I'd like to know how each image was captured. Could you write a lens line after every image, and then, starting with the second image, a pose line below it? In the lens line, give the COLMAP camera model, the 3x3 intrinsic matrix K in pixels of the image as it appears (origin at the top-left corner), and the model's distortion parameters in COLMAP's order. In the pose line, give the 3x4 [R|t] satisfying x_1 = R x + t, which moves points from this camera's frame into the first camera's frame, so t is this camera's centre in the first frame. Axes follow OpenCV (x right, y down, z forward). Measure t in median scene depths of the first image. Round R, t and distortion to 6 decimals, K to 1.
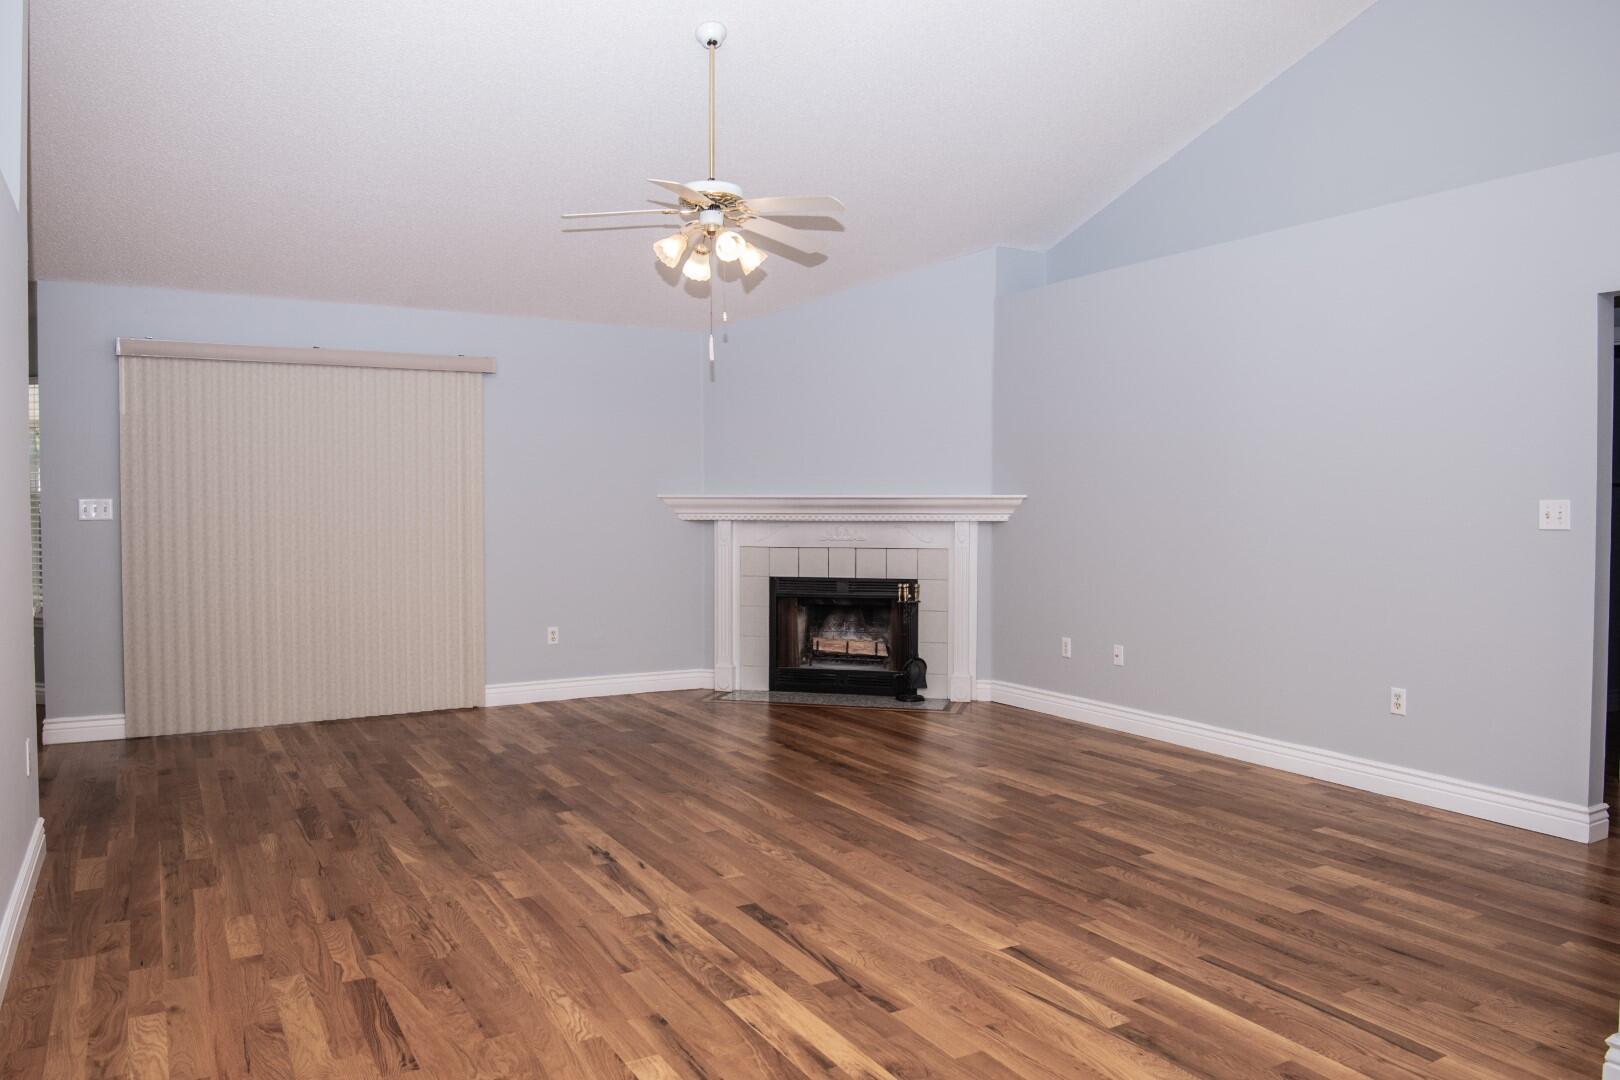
lens RADIAL K [[1122.1, 0, 804.1], [0, 1122.1, 535.9], [0, 0, 1]] dist [0.003402, -0.046871]
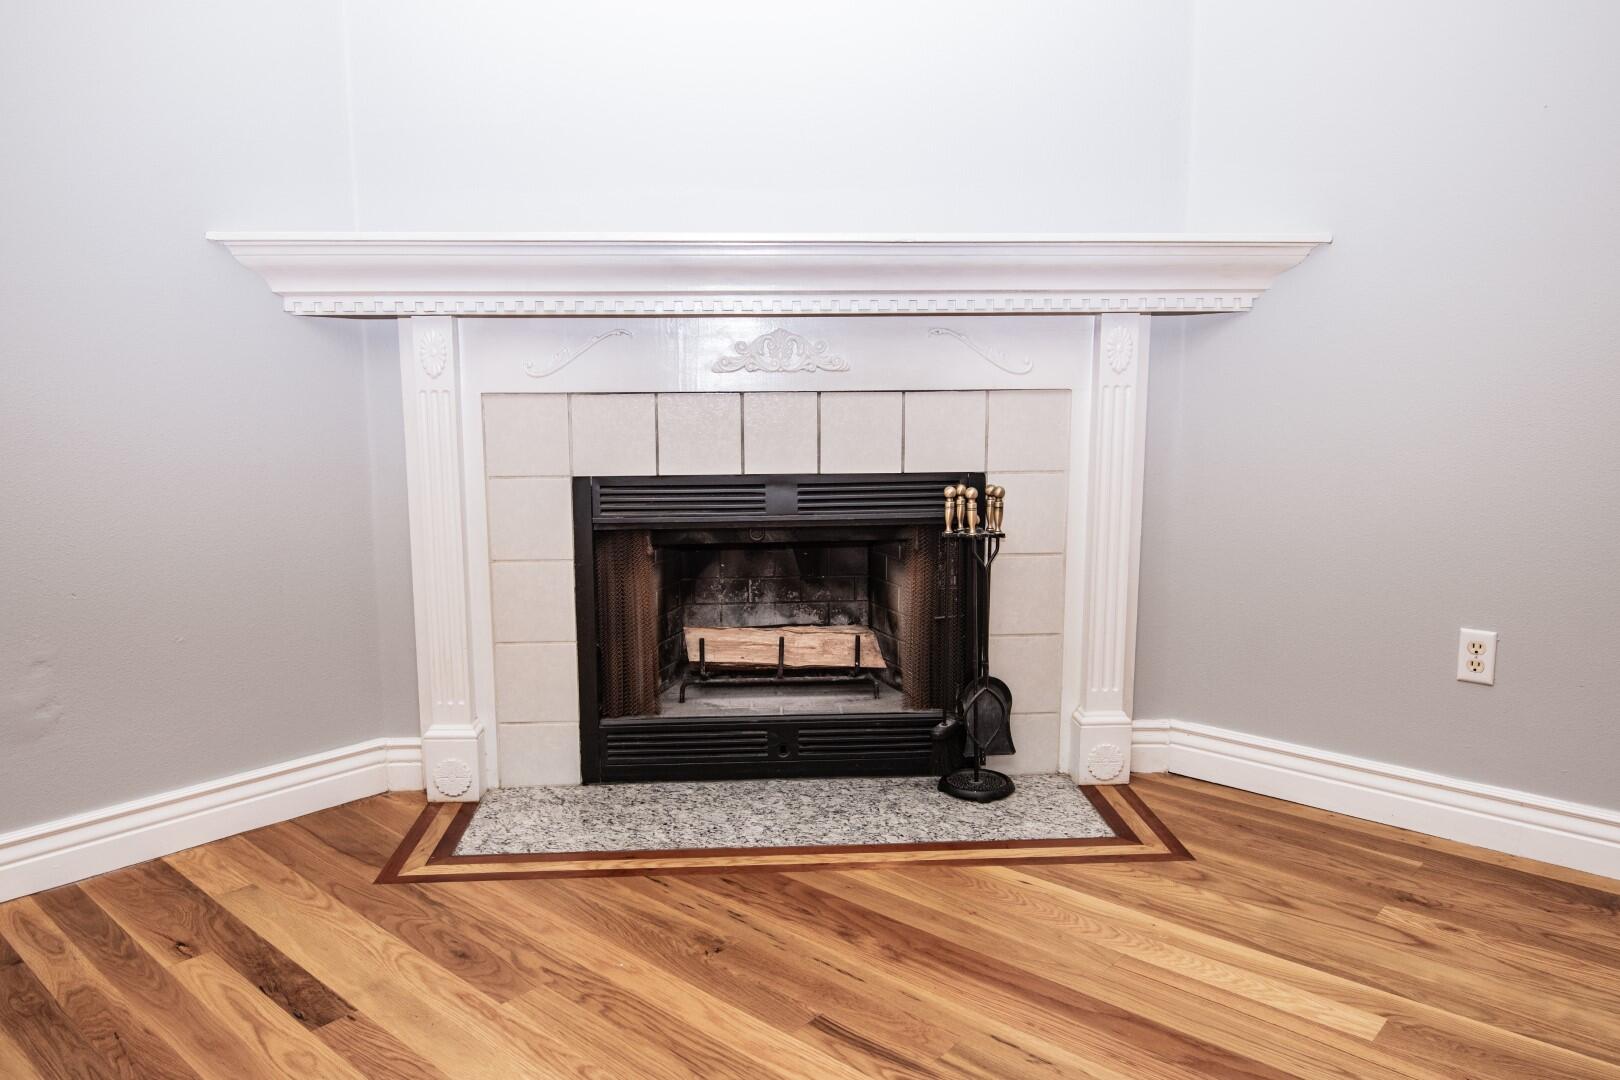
lens RADIAL K [[1164.9, 0, 810.0], [0, 1164.9, 540.0], [0, 0, 1]] dist [0.006001, 0.000836]
pose [[0.954908, -0.053405, 0.292058, -0.068927], [0.017285, 0.992020, 0.124886, 0.011310], [-0.296397, -0.114207, 0.948212, 0.629923]]
